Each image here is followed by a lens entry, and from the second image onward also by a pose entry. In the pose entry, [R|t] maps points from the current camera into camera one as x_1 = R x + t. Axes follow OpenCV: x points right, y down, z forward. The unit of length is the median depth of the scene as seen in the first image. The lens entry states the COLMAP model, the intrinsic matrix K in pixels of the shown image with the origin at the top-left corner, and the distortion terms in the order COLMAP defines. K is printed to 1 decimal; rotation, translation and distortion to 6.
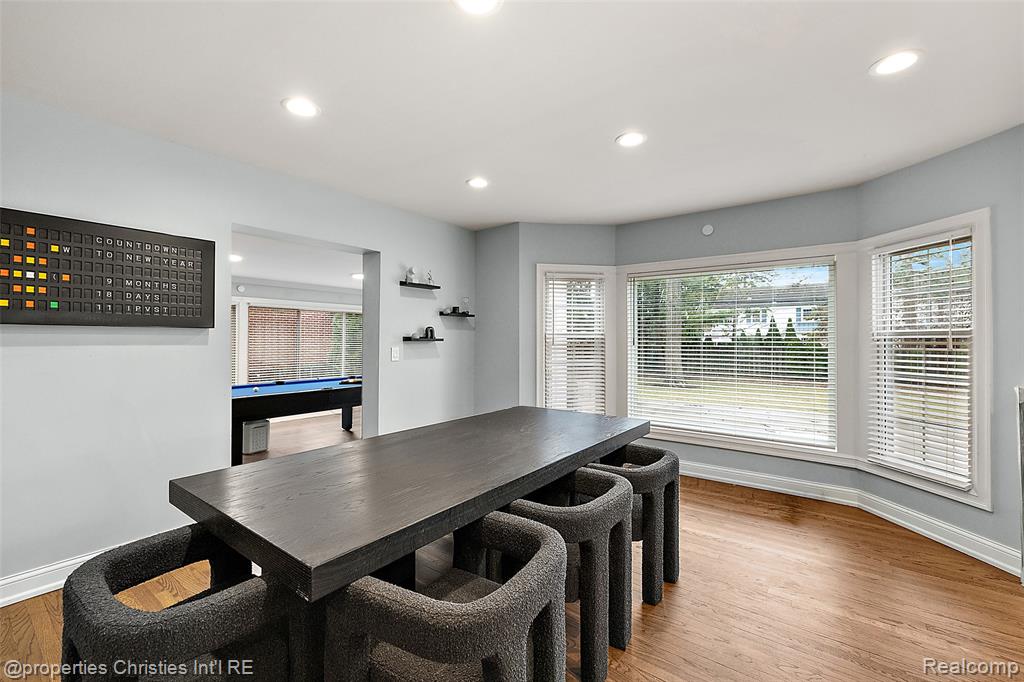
lens RADIAL K [[434.0, 0, 516.8], [0, 434.0, 340.6], [0, 0, 1]] dist [0.001464, -0.000151]
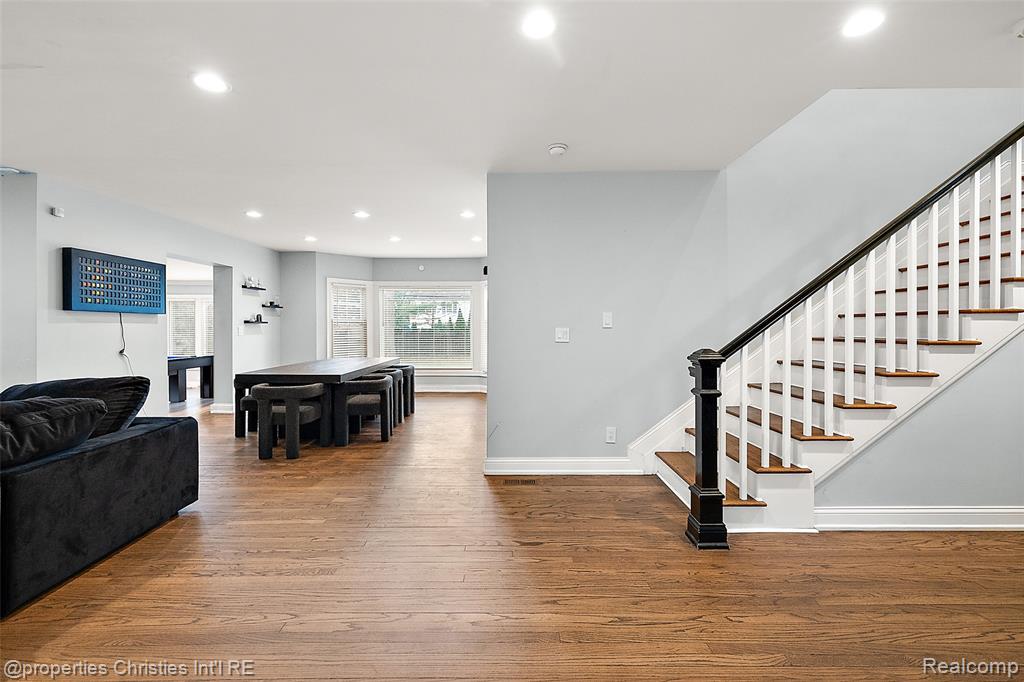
lens RADIAL K [[434.0, 0, 515.7], [0, 434.0, 332.3], [0, 0, 1]] dist [0.001464, -0.000151]
pose [[0.794807, -0.010428, 0.606773, -0.403292], [0.005595, 0.999936, 0.009856, 0.022748], [-0.606837, -0.004438, 0.794814, -0.798408]]
